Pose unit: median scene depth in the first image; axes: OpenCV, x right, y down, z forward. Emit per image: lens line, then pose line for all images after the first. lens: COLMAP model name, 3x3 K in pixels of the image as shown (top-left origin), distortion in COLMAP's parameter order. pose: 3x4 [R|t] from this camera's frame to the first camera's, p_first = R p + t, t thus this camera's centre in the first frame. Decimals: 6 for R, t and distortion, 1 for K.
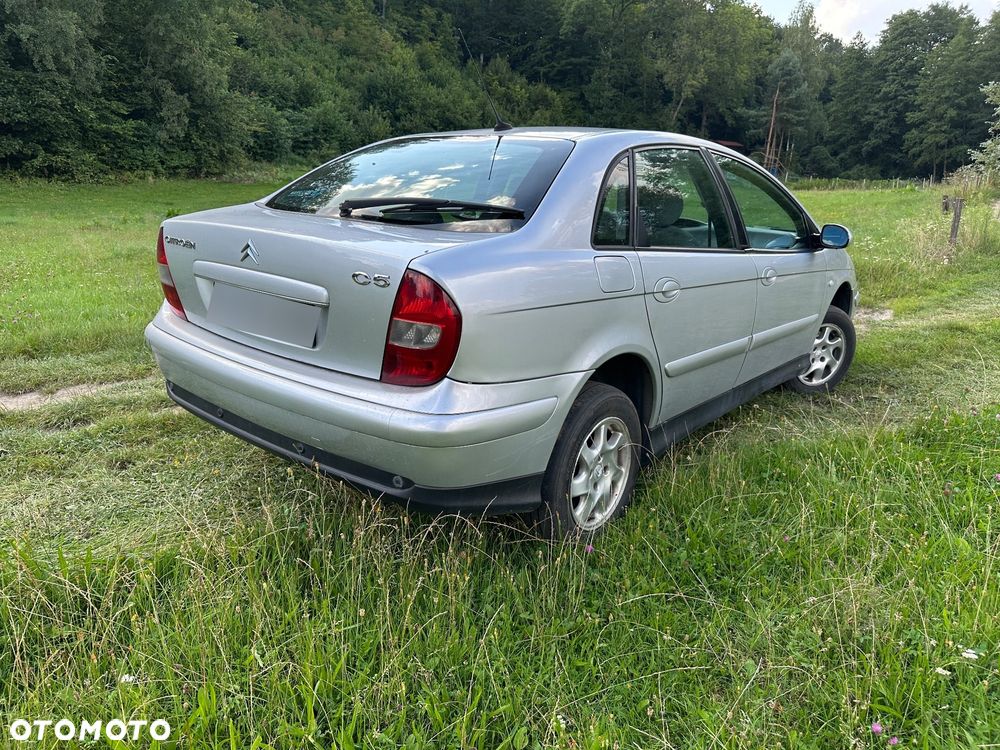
lens RADIAL K [[403.3, 0, 498.1], [0, 403.3, 361.1], [0, 0, 1]] dist [-0.000628, -0.000500]
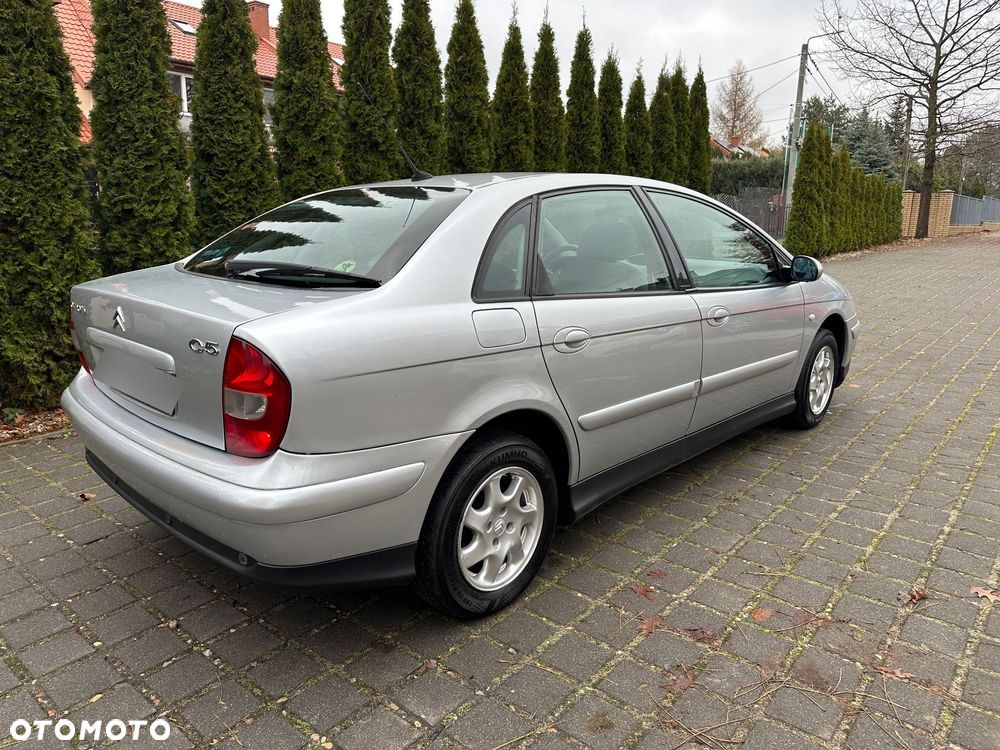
lens RADIAL K [[404.3, 0, 519.0], [0, 404.3, 377.2], [0, 0, 1]] dist [-0.000574, -0.000355]
pose [[0.998598, -0.026735, -0.045685, 0.385838], [0.024677, 0.998680, -0.045042, -0.056790], [0.046828, 0.043852, 0.997940, 0.061062]]
